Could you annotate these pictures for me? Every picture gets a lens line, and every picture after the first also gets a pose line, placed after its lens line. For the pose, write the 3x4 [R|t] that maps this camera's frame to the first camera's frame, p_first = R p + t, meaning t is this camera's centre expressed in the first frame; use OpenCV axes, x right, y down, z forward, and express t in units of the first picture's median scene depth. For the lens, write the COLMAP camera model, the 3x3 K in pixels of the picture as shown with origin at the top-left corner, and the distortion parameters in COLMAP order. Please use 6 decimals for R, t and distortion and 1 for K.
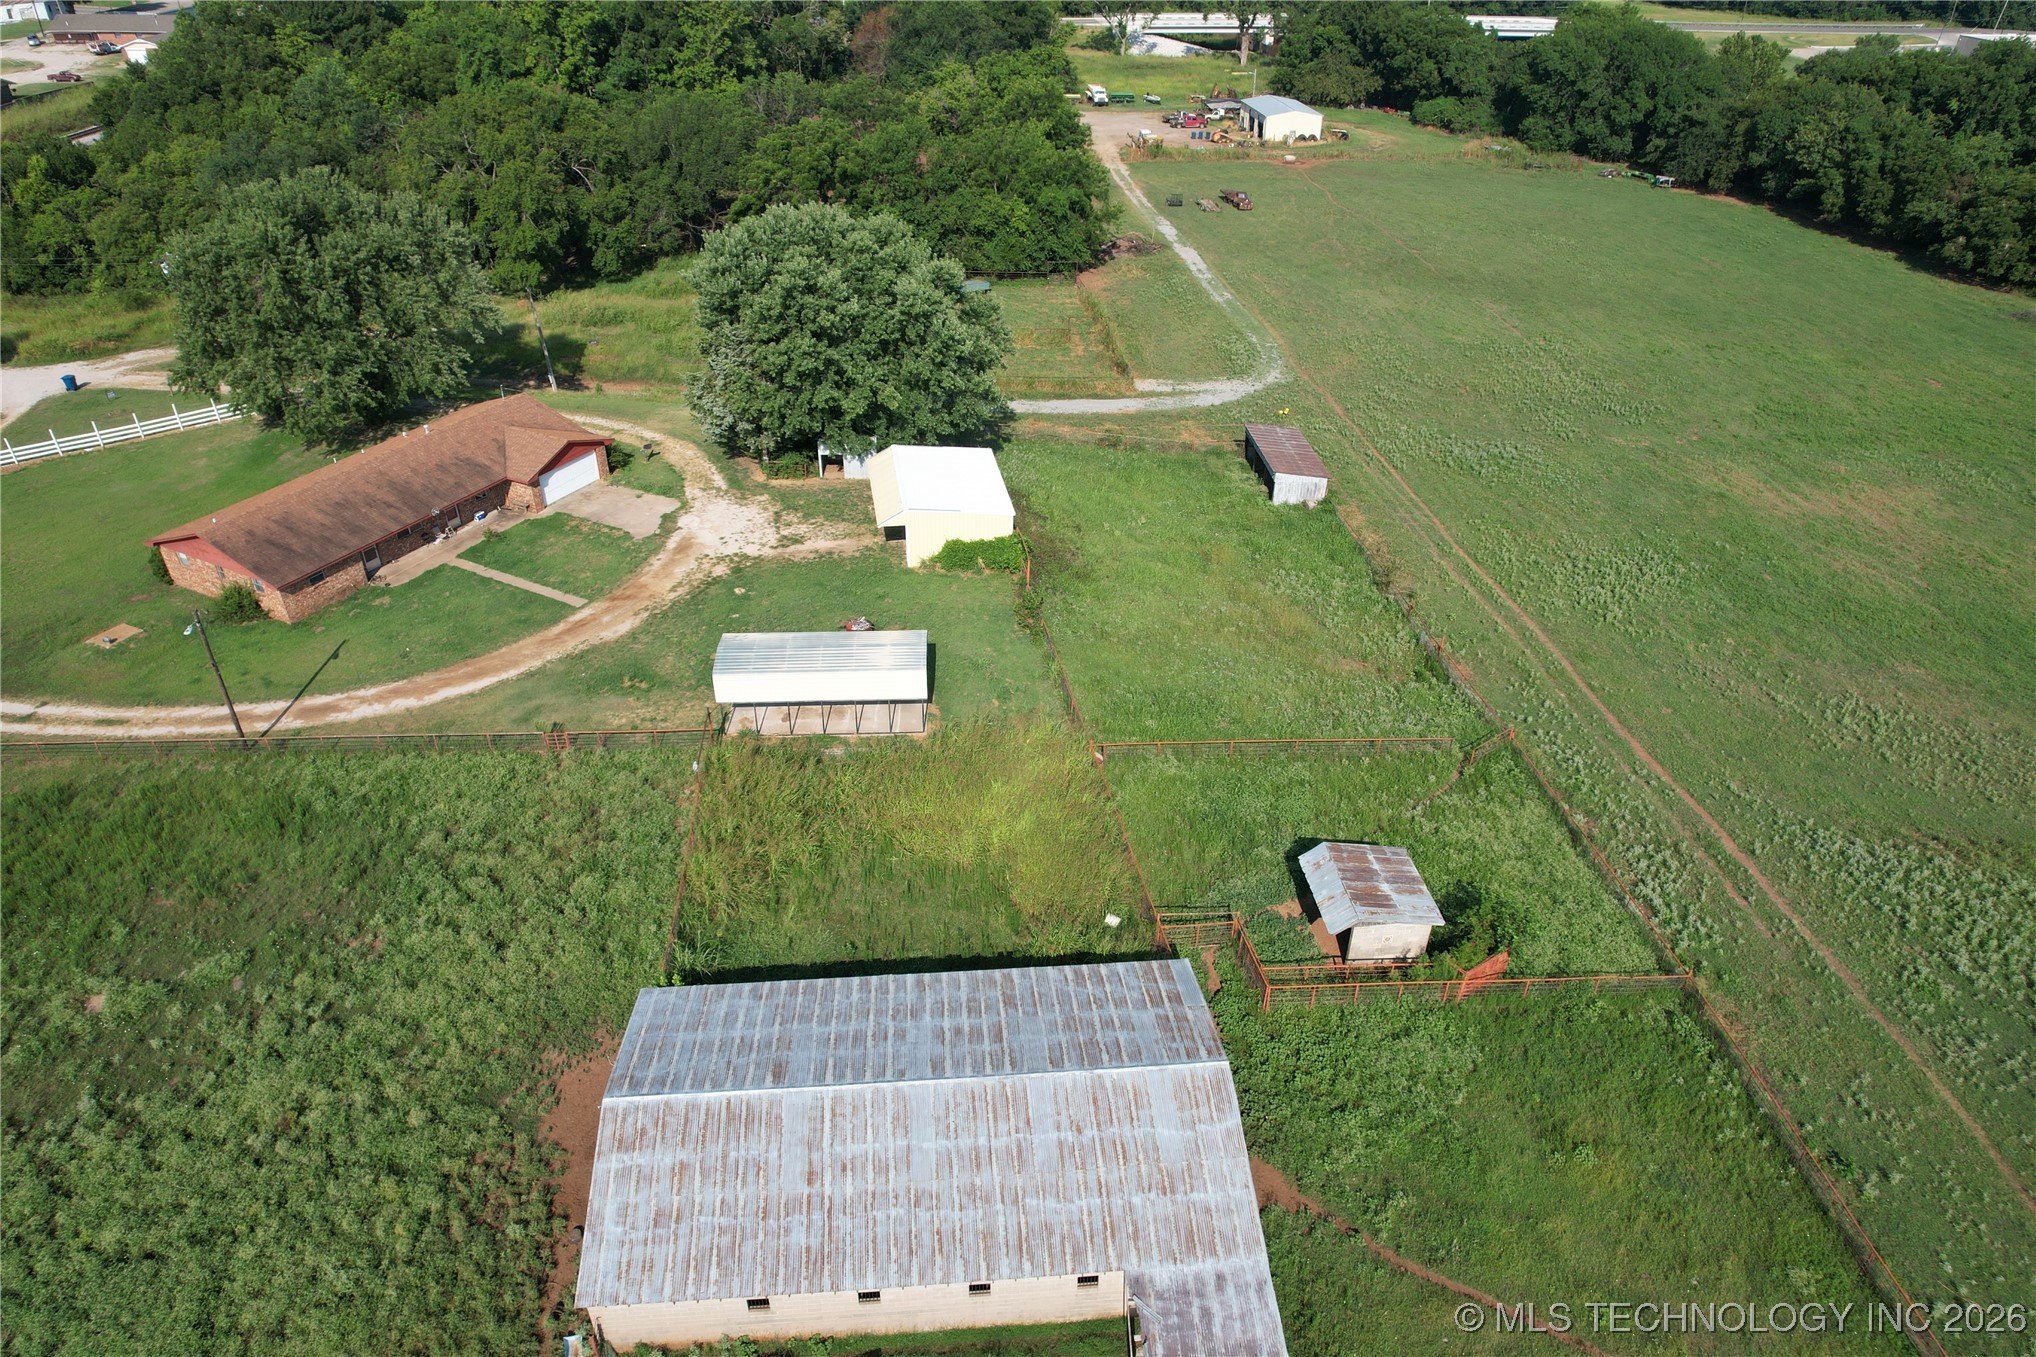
lens RADIAL K [[1307.6, 0, 1020.8], [0, 1307.6, 681.6], [0, 0, 1]] dist [-0.074494, 0.068036]
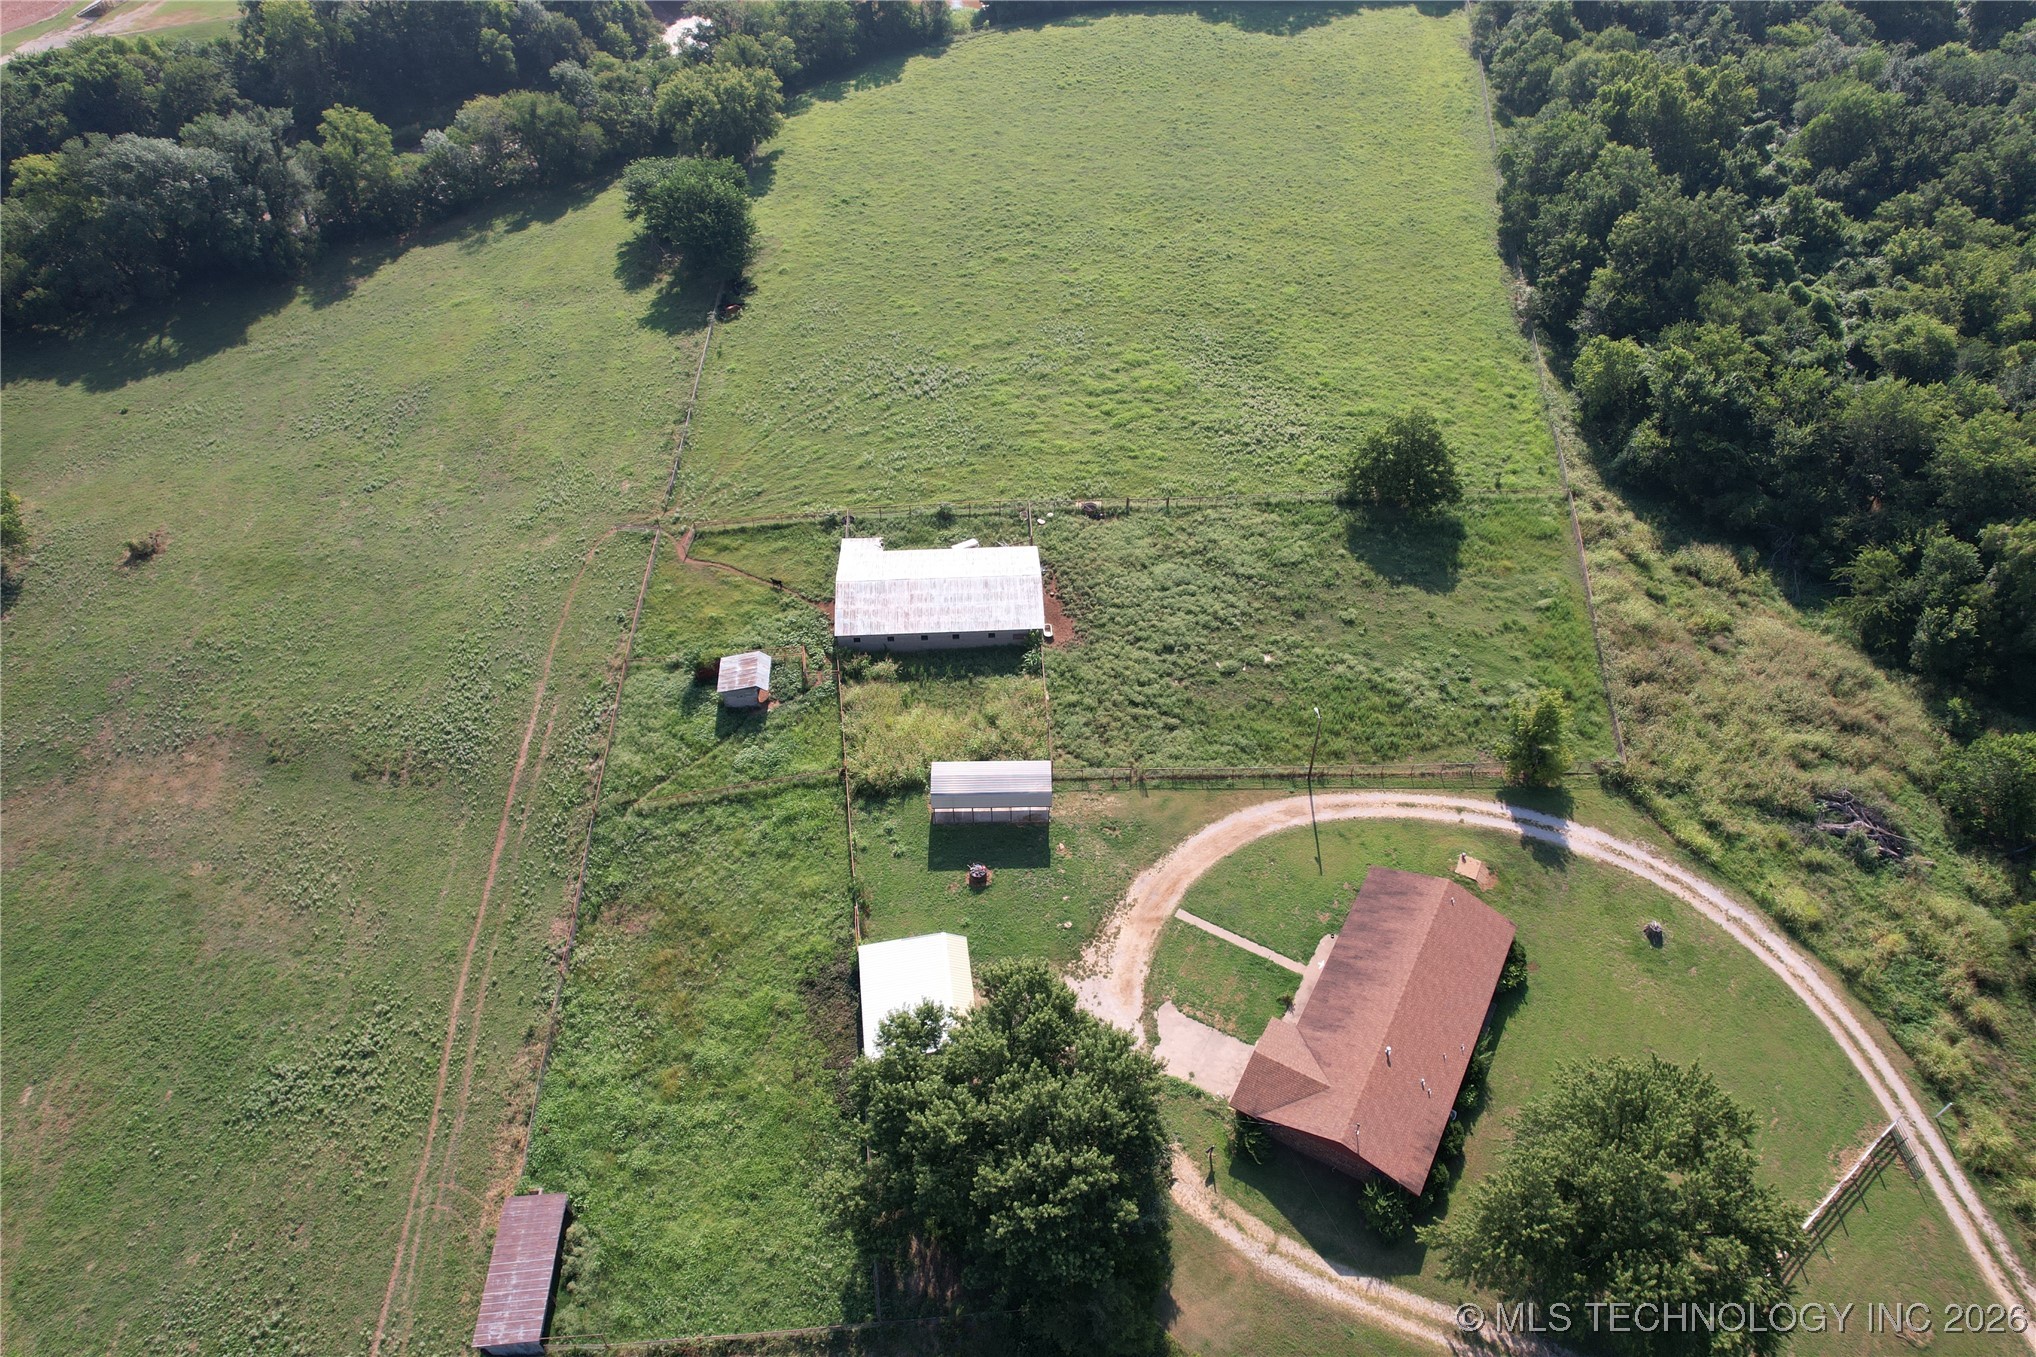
lens RADIAL K [[1307.6, 0, 1027.9], [0, 1307.6, 685.2], [0, 0, 1]] dist [-0.074494, 0.068036]
pose [[-0.999476, -0.031043, 0.009133, -0.154709], [0.002613, 0.203896, 0.978989, -1.271766], [-0.032253, 0.978500, -0.203708, 0.898587]]
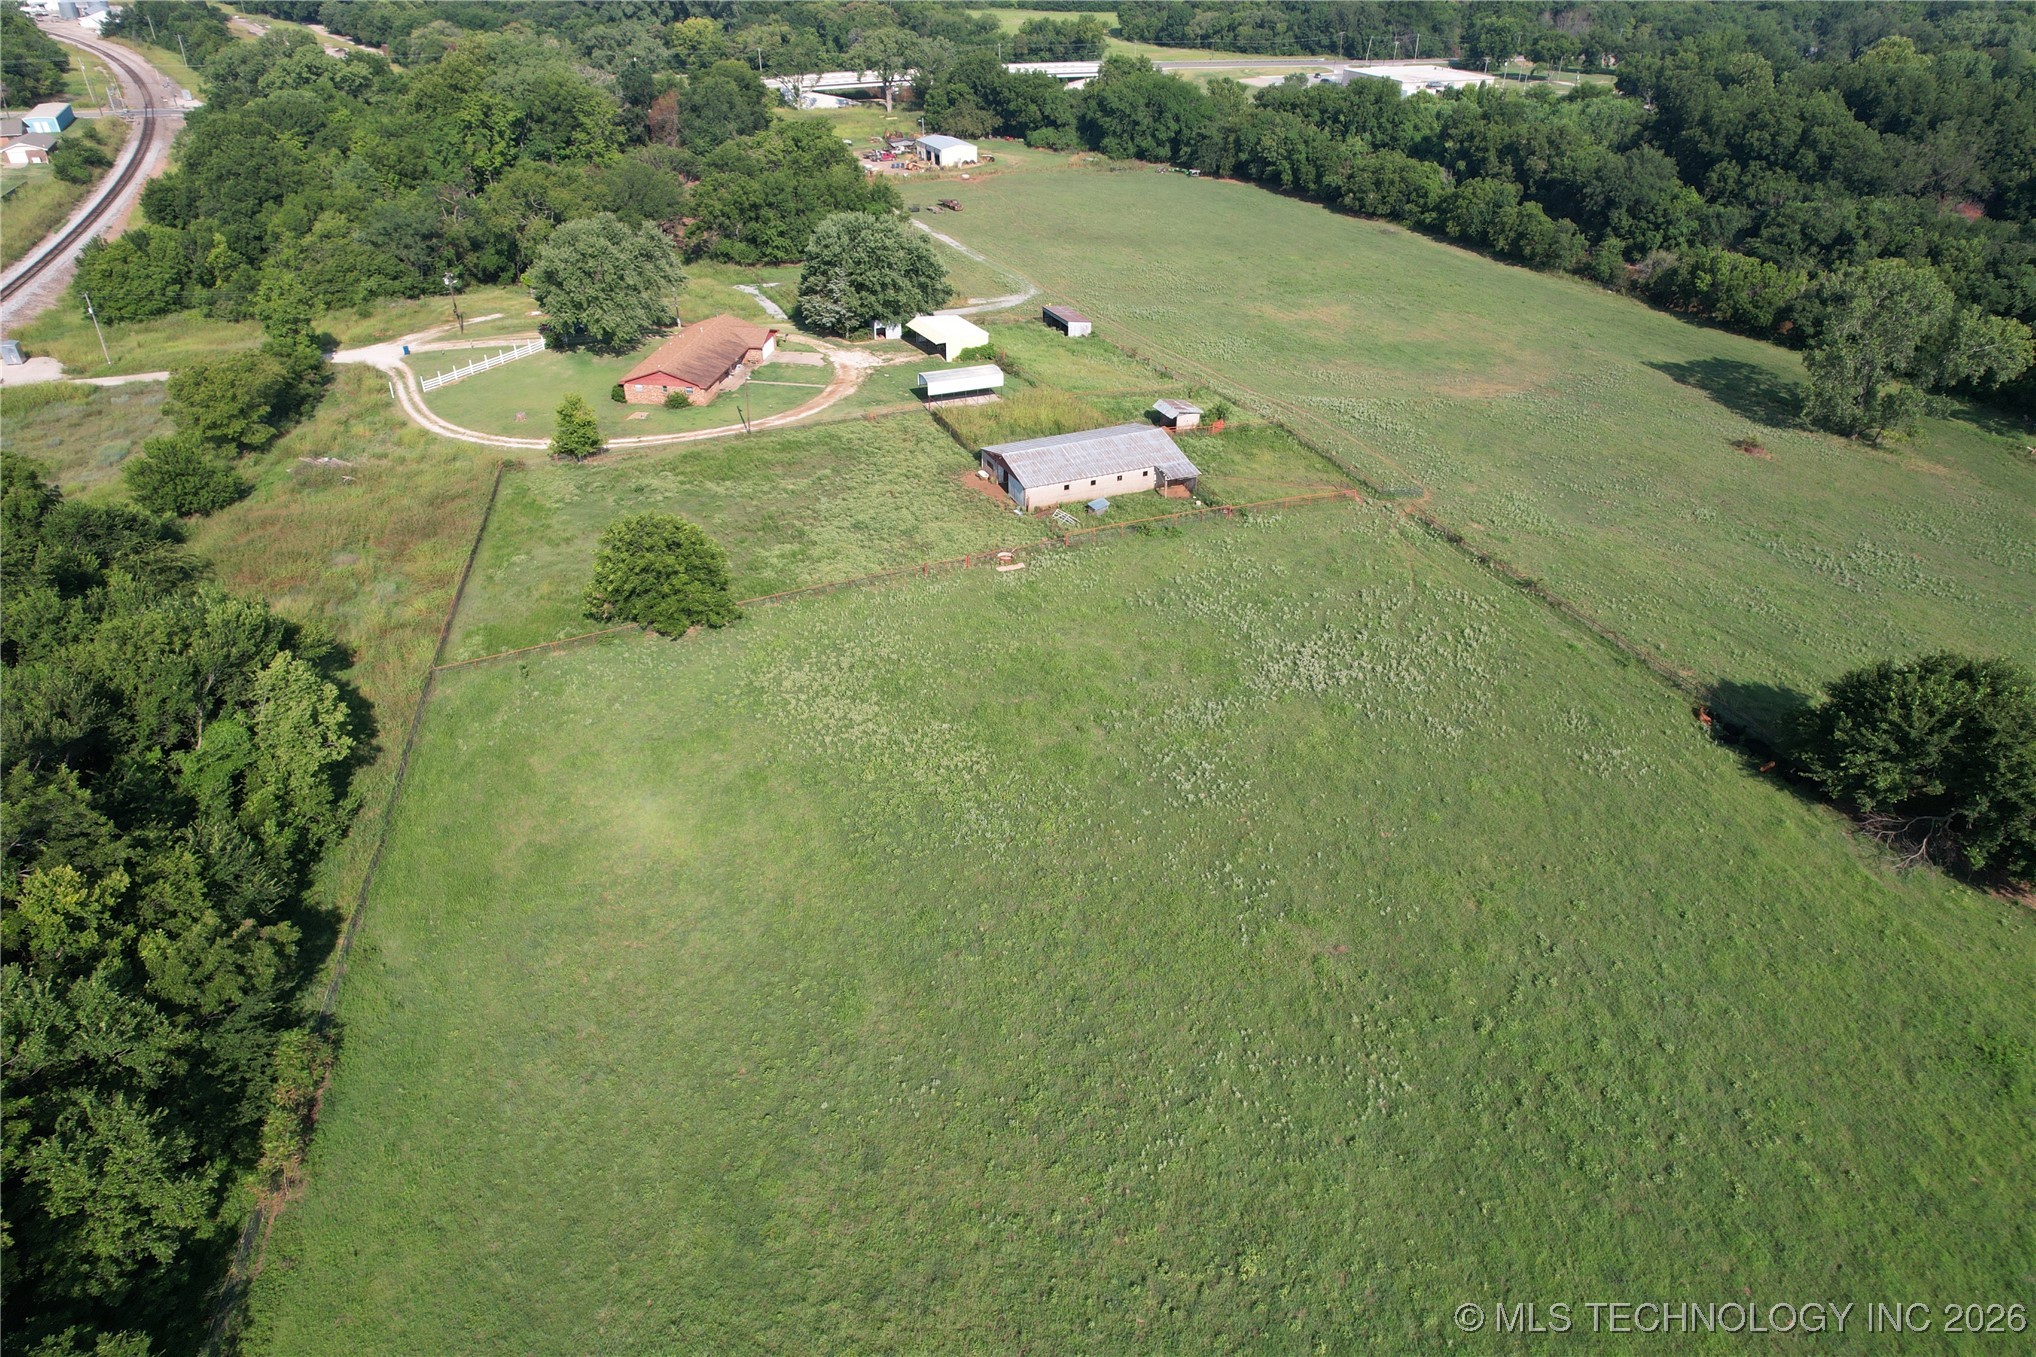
lens RADIAL K [[1307.6, 0, 1019.2], [0, 1307.6, 688.5], [0, 0, 1]] dist [-0.074494, 0.068036]
pose [[0.942625, -0.178611, 0.282058, -0.647935], [0.181633, 0.983242, 0.015622, 0.420837], [-0.280122, 0.036505, 0.959270, -1.098701]]
